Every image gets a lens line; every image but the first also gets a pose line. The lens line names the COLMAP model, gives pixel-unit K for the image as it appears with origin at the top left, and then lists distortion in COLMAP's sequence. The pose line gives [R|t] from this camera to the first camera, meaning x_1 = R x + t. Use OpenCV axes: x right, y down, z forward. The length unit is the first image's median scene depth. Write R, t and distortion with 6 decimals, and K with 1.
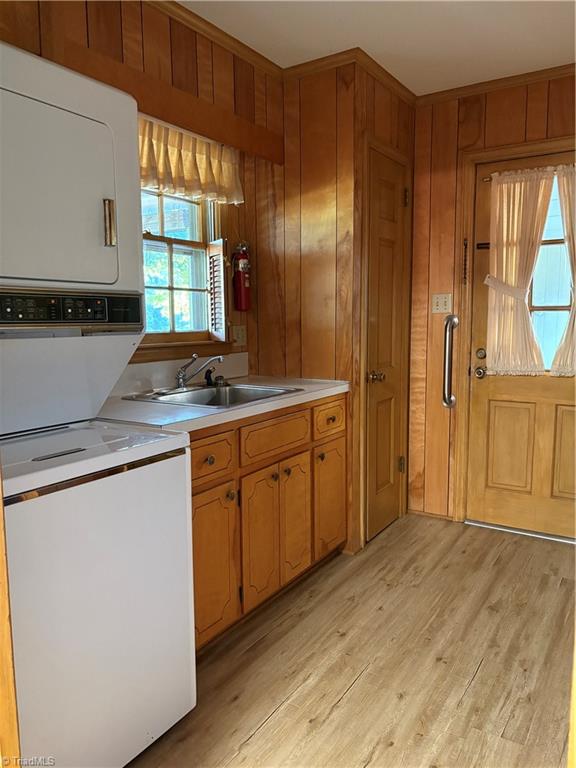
lens RADIAL K [[586.3, 0, 288.0], [0, 586.3, 384.0], [0, 0, 1]] dist [0.013458, -0.003567]
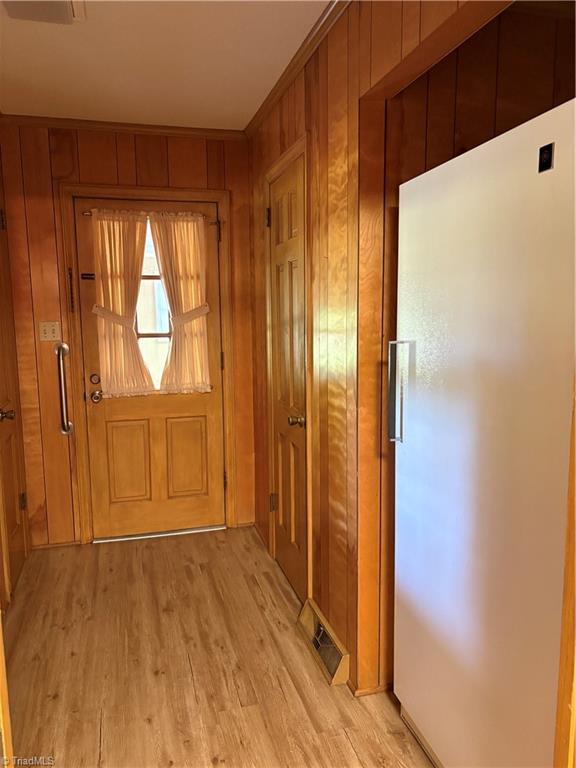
lens RADIAL K [[578.1, 0, 288.0], [0, 578.1, 384.0], [0, 0, 1]] dist [0.017729, -0.001974]
pose [[0.674321, -0.088764, 0.733084, -0.208535], [0.093358, 0.995031, 0.034606, -0.048853], [-0.732513, 0.045103, 0.679257, 0.049096]]
